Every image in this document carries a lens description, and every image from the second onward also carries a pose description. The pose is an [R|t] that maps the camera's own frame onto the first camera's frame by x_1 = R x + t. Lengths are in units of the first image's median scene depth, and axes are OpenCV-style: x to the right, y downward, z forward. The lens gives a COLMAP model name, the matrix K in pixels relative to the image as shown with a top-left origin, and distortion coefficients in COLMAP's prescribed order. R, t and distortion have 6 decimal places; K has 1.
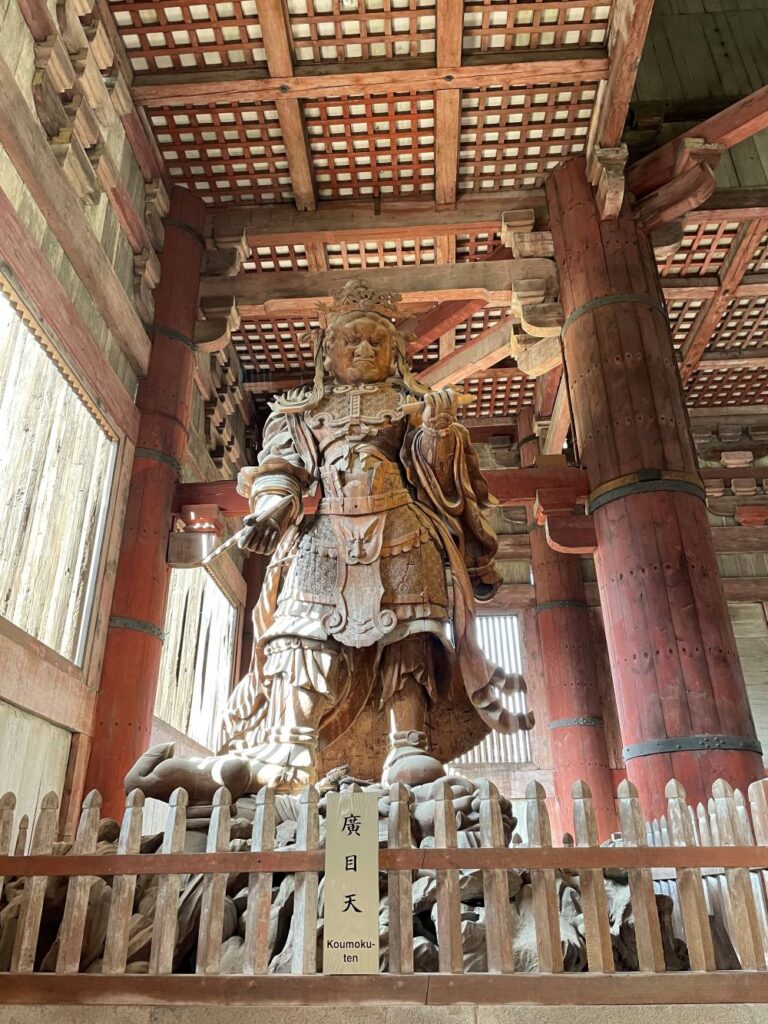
lens RADIAL K [[776.2, 0, 384.0], [0, 776.2, 512.0], [0, 0, 1]] dist [0.103167, -0.137587]
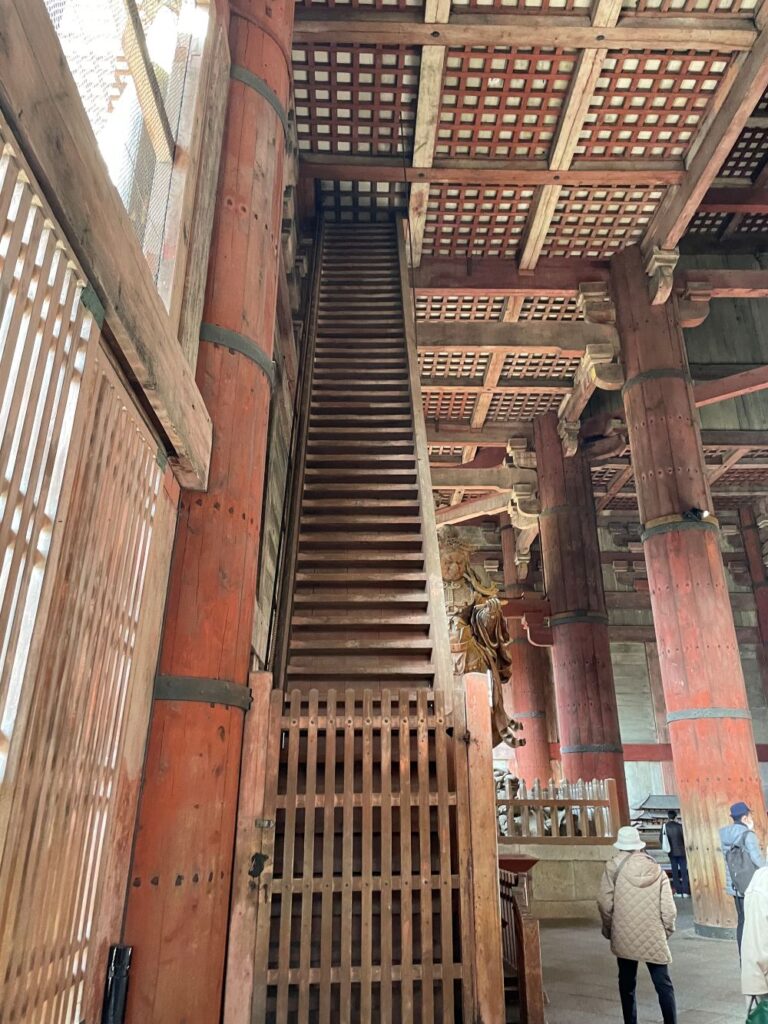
lens RADIAL K [[776.2, 0, 384.0], [0, 776.2, 512.0], [0, 0, 1]] dist [0.103167, -0.137587]
pose [[0.996178, 0.038330, 0.078481, -0.407503], [-0.044759, 0.995637, 0.081871, -0.546535], [-0.075000, -0.085070, 0.993548, -1.143482]]
